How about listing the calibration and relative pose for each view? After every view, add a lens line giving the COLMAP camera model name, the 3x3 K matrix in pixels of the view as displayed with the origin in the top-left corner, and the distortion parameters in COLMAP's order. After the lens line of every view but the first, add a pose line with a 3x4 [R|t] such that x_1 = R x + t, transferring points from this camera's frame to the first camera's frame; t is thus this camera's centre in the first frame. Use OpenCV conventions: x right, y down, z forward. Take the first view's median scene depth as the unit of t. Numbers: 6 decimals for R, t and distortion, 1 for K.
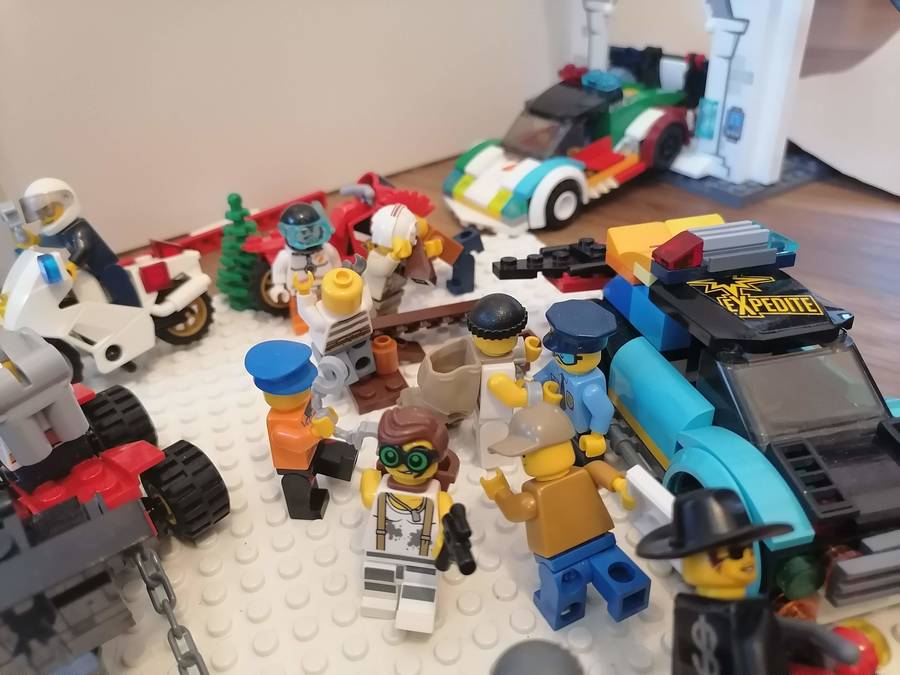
lens RADIAL K [[711.5, 0, 426.9], [0, 711.5, 327.7], [0, 0, 1]] dist [0.002835, -0.000275]
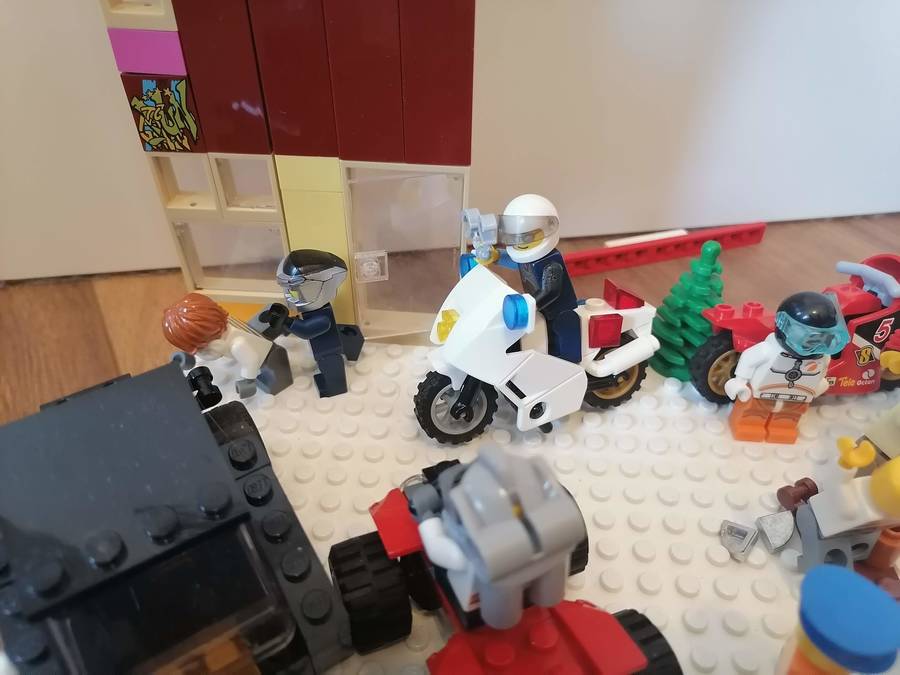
lens RADIAL K [[711.5, 0, 442.6], [0, 711.5, 336.5], [0, 0, 1]] dist [0.002835, -0.000275]
pose [[0.900674, 0.316652, -0.297519, -0.289941], [-0.285575, 0.947490, 0.143906, -0.124320], [0.327465, -0.044648, 0.943808, 0.155340]]
